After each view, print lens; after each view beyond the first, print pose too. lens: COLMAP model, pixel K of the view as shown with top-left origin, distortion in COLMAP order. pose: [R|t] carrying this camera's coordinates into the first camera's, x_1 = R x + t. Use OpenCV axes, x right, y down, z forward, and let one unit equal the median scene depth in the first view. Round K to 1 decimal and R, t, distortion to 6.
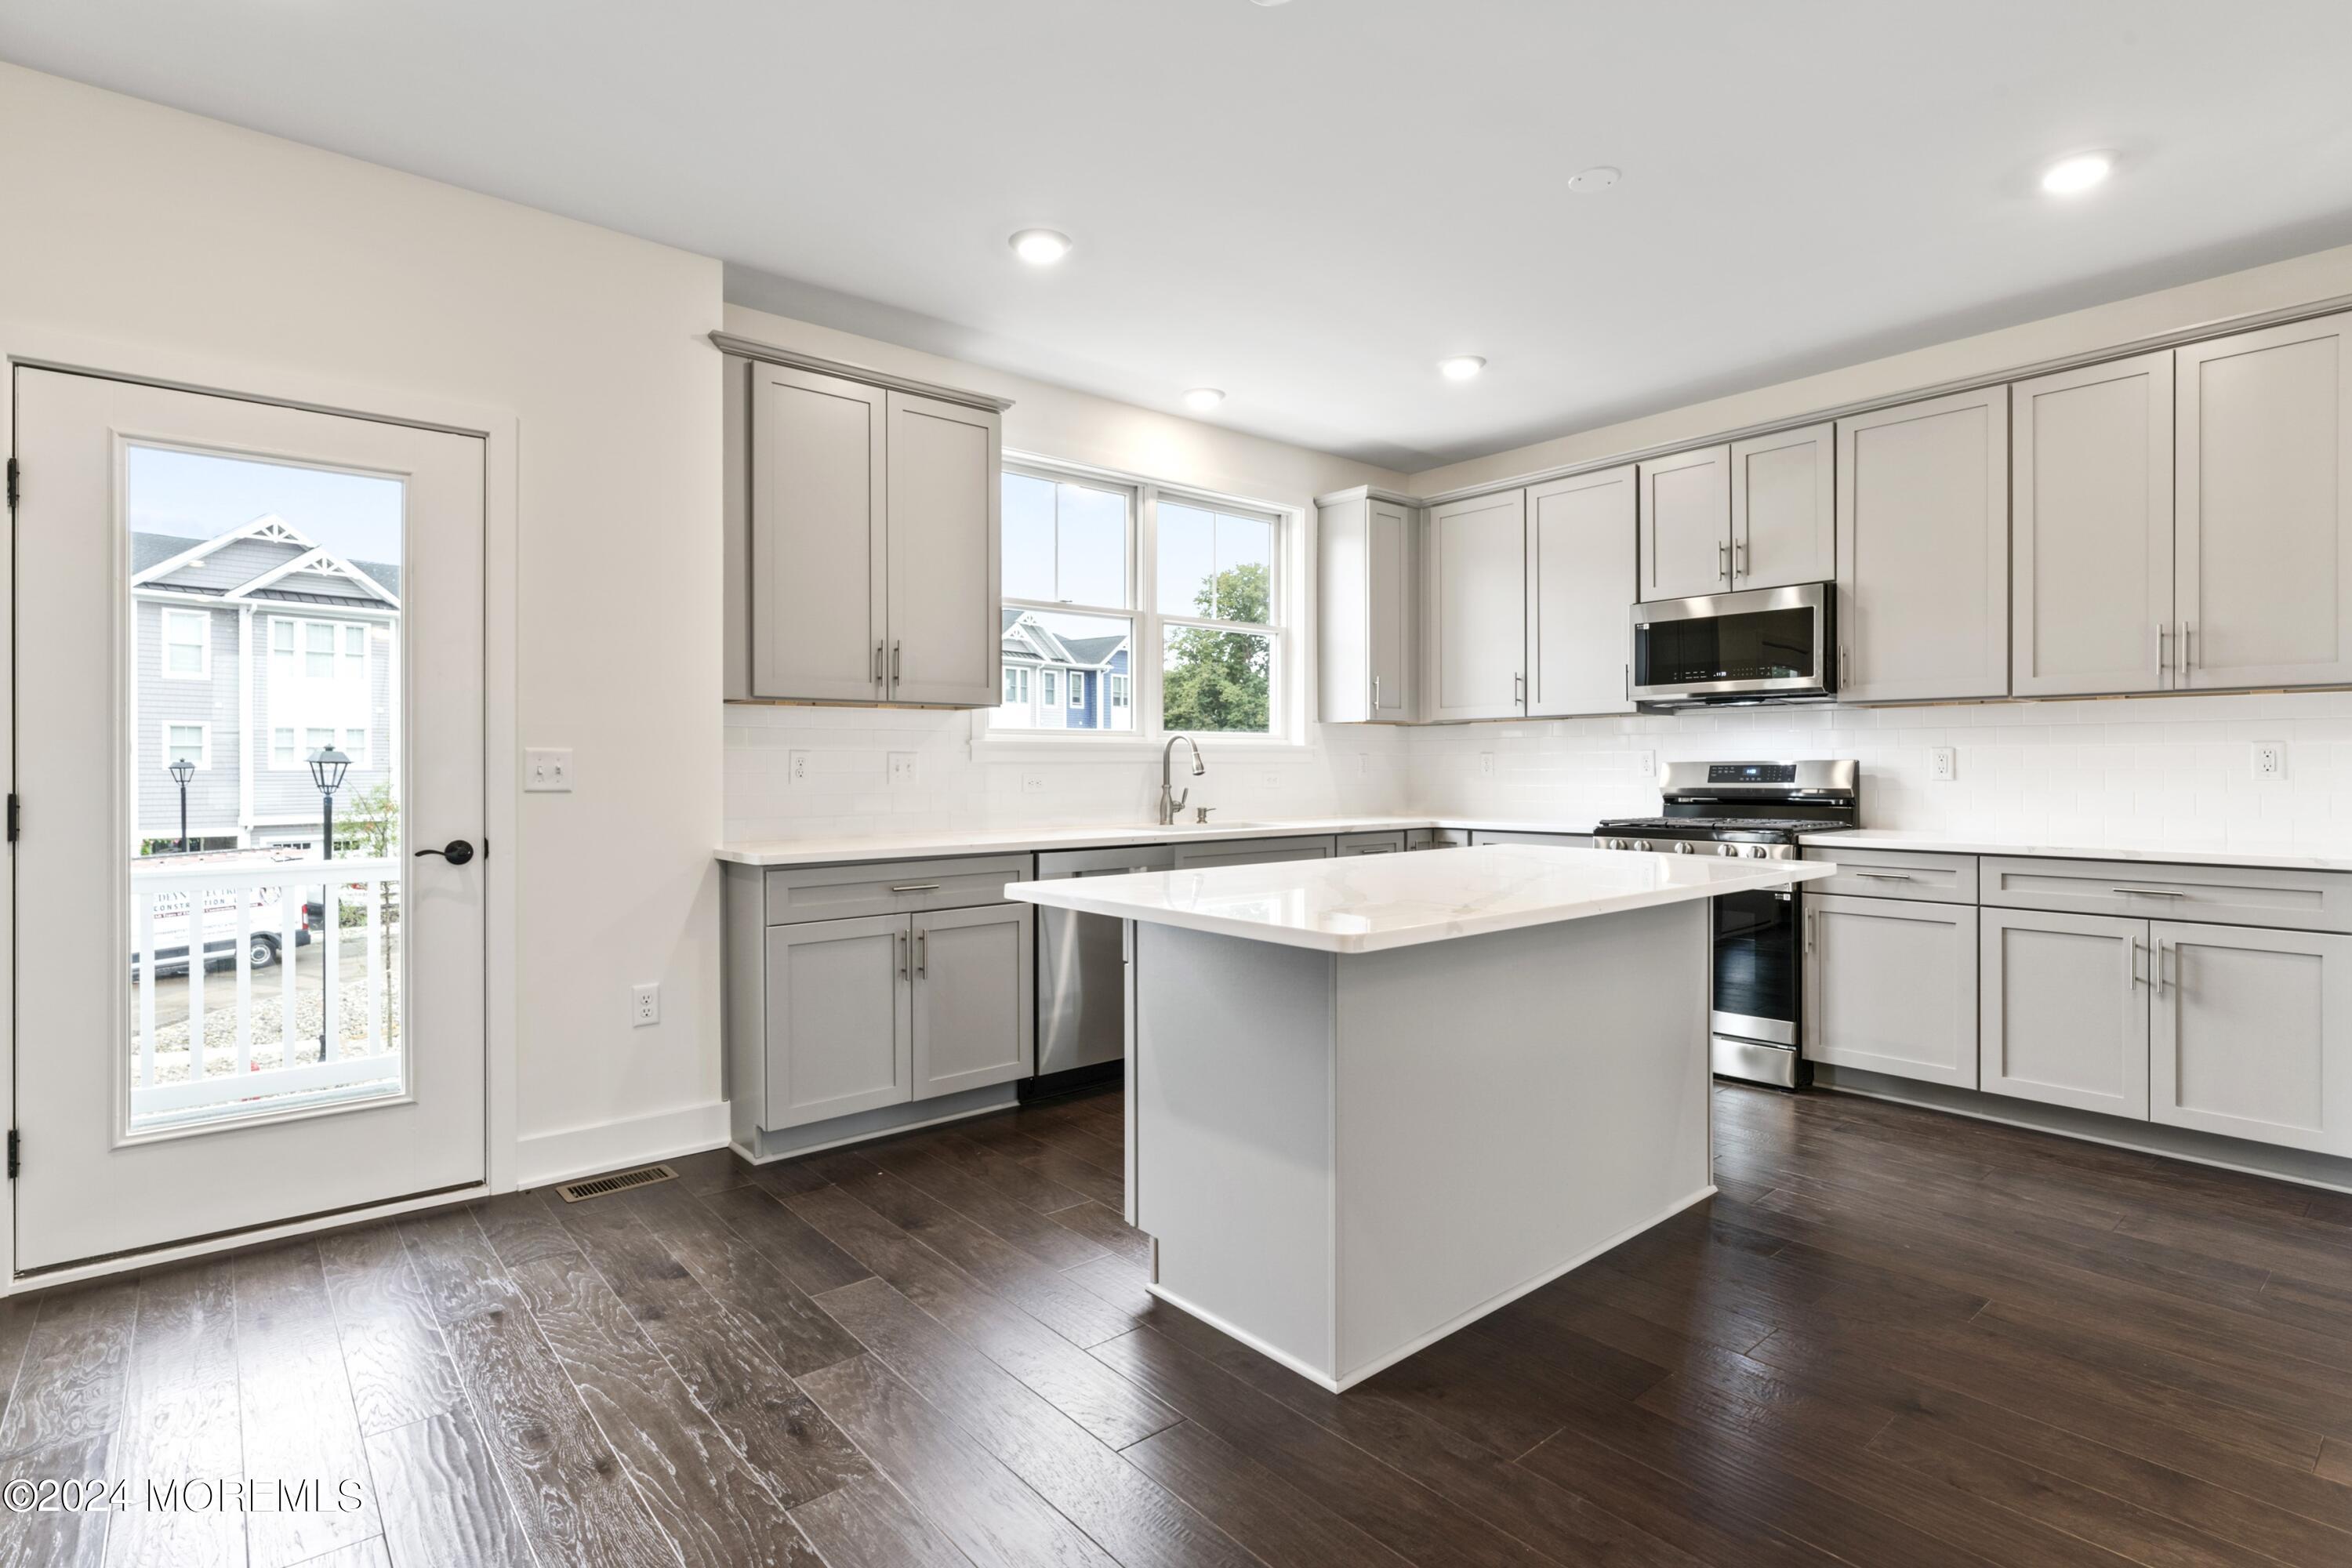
lens RADIAL K [[1145.4, 0, 1157.4], [0, 1145.4, 775.7], [0, 0, 1]] dist [-0.000949, -0.000681]
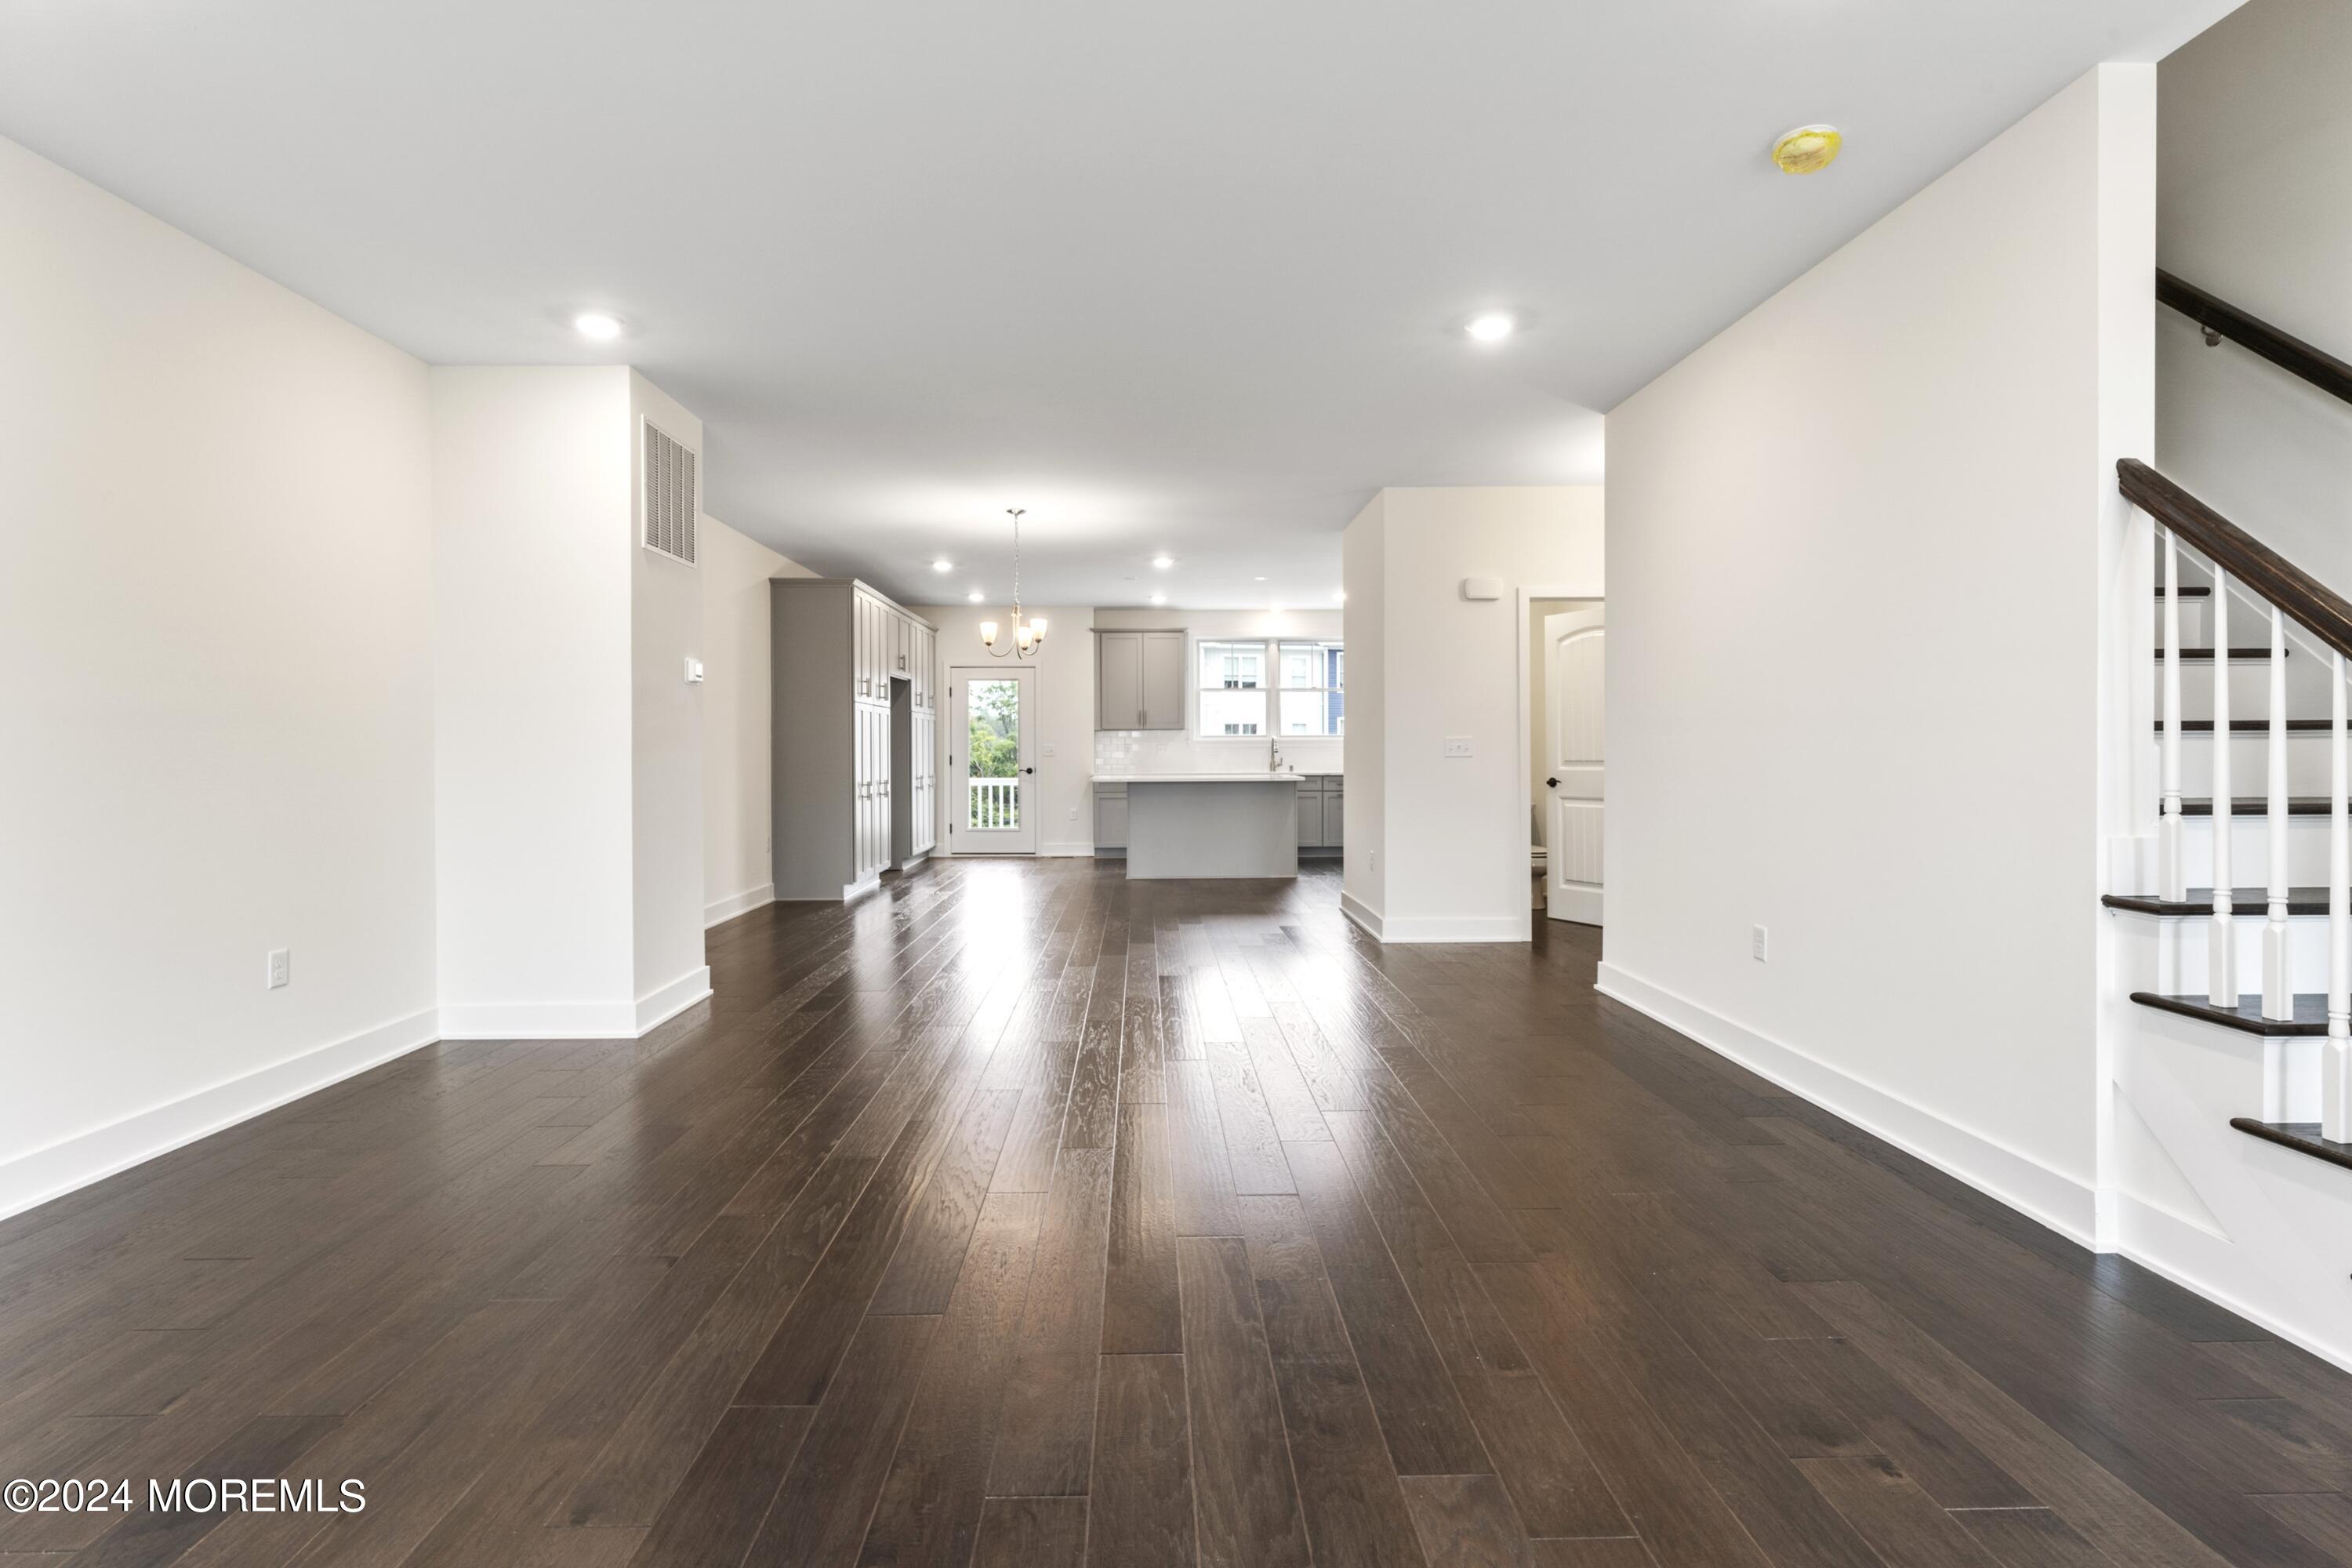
lens RADIAL K [[1041.2, 0, 1166.6], [0, 1041.2, 767.0], [0, 0, 1]] dist [-0.015920, 0.000256]
pose [[0.782249, 0.009599, -0.622892, 1.328802], [-0.002912, 0.999927, 0.011753, 0.005648], [0.622959, -0.007380, 0.782220, -1.016877]]
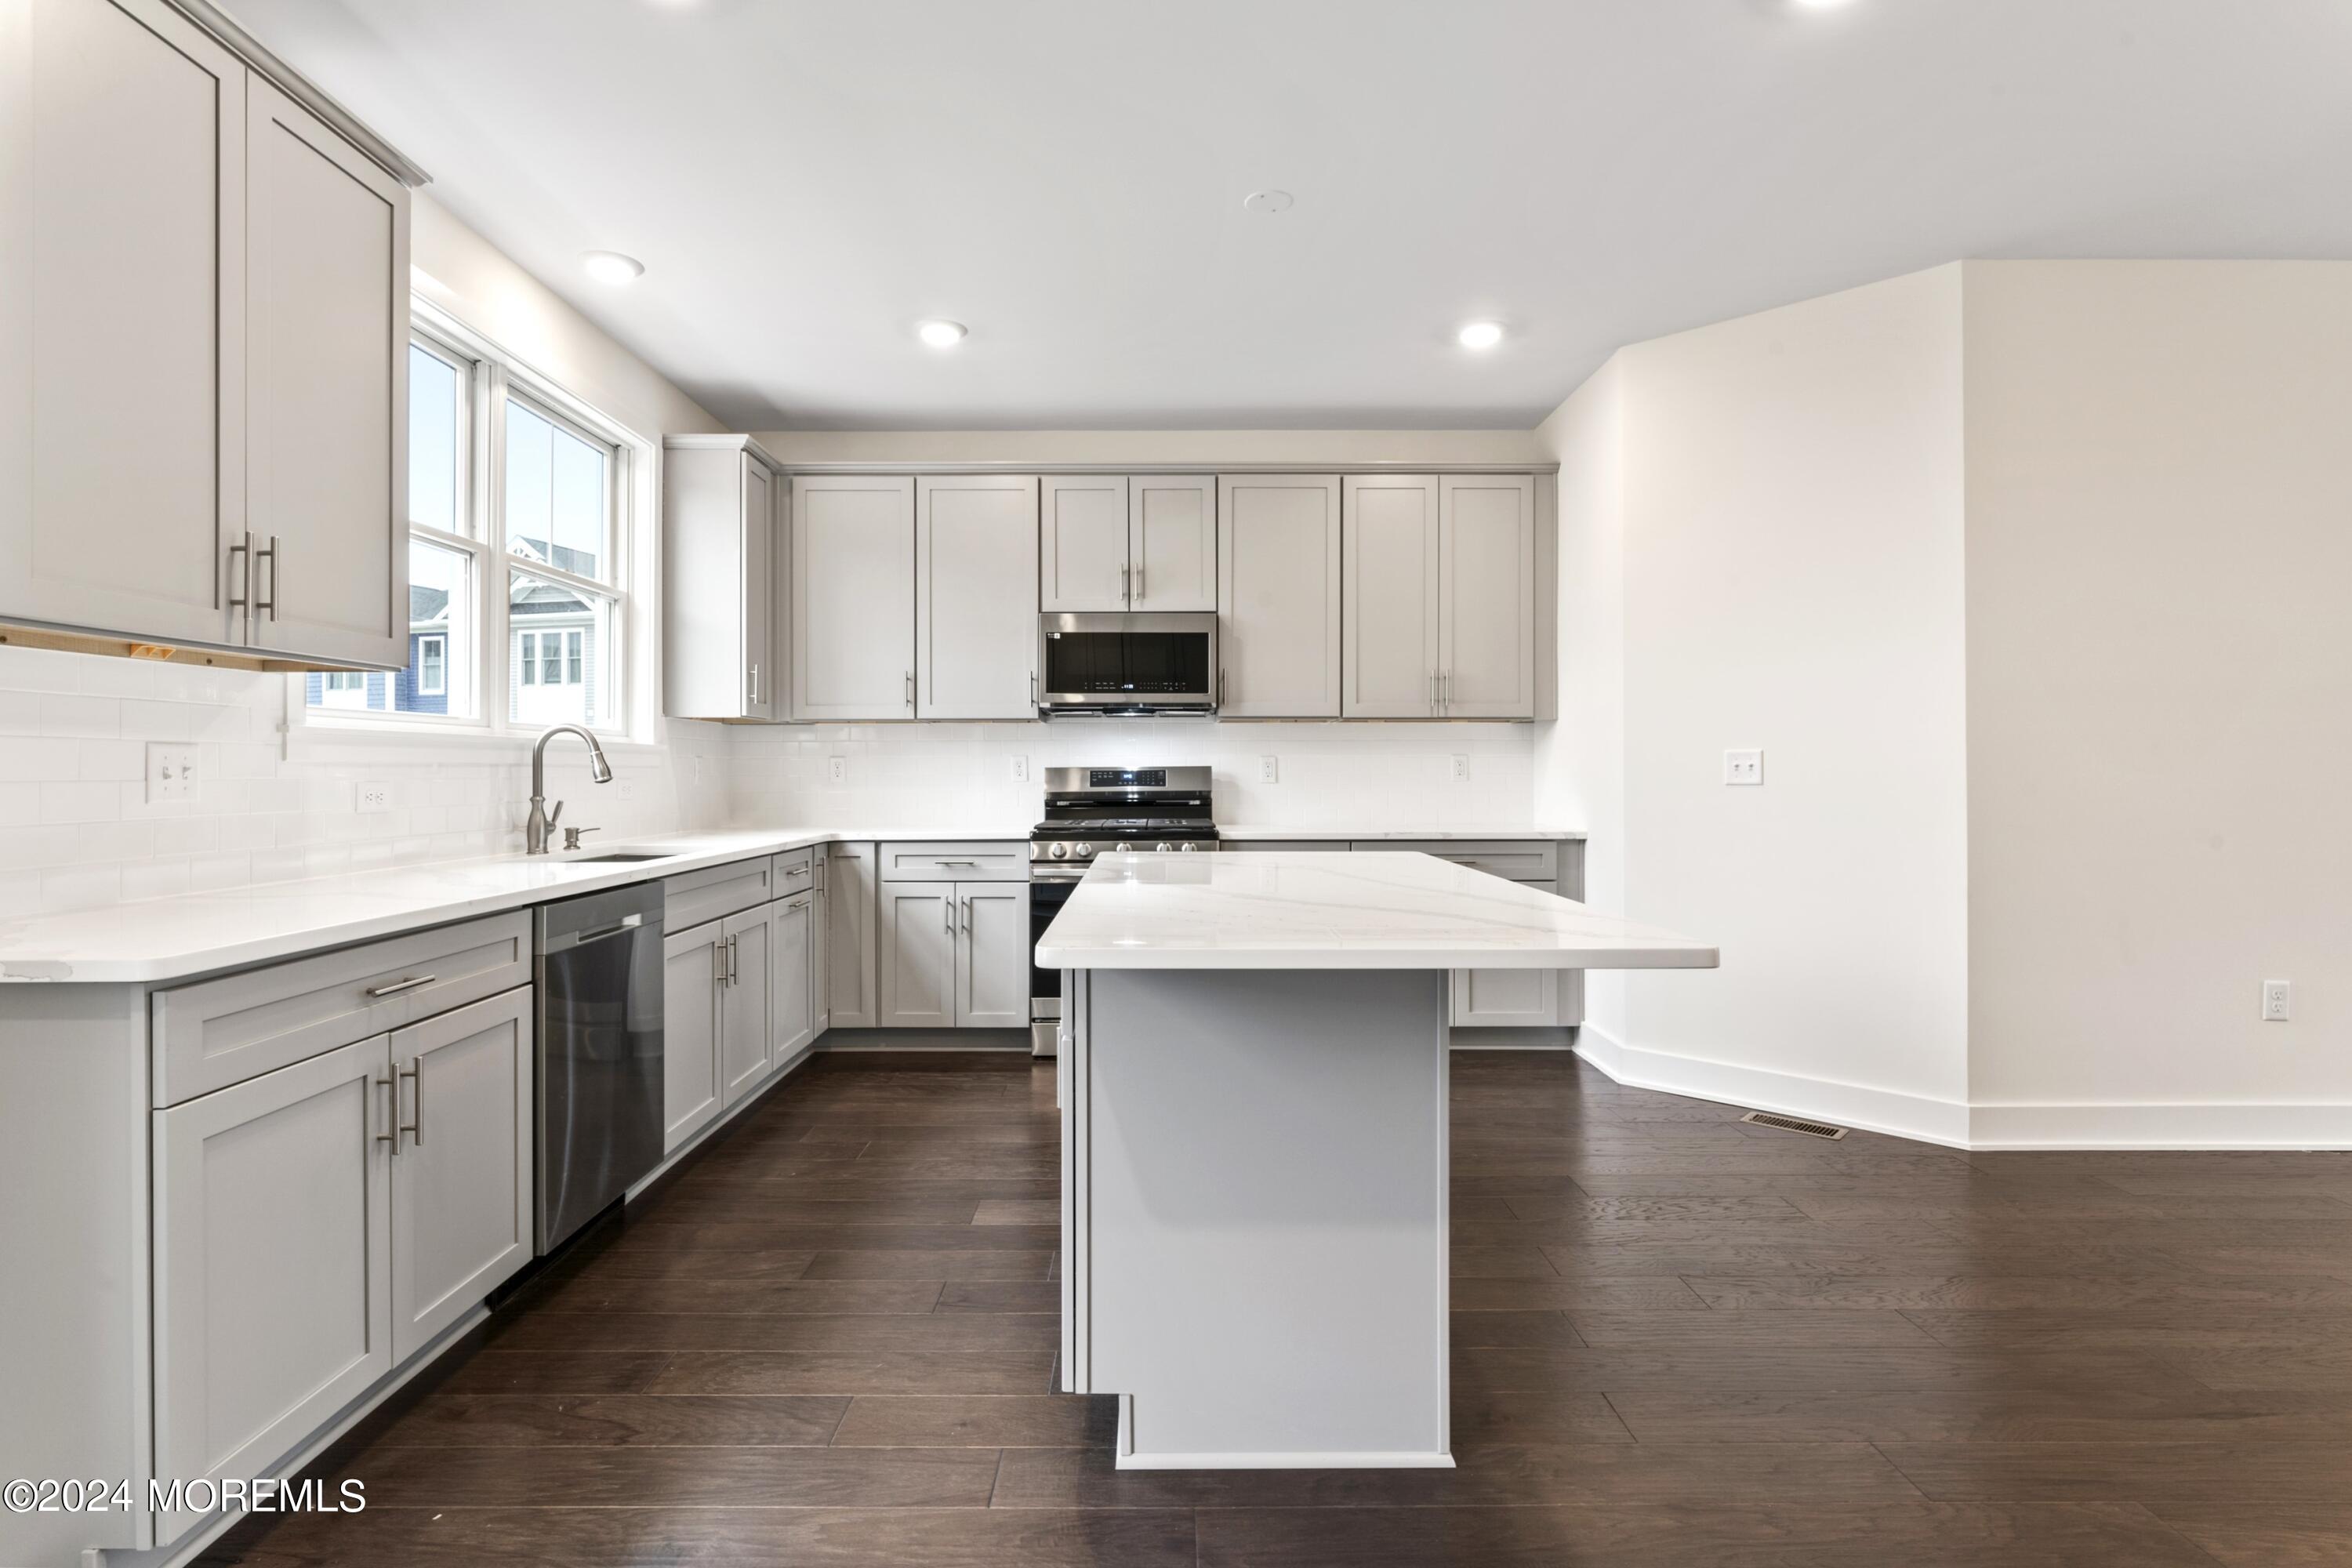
lens RADIAL K [[1145.4, 0, 1156.8], [0, 1145.4, 776.0], [0, 0, 1]] dist [-0.000949, -0.000681]
pose [[0.639221, -0.001460, 0.769022, -0.301468], [0.005942, 0.999978, -0.003041, -0.000478], [-0.769000, 0.006514, 0.639215, 0.265515]]
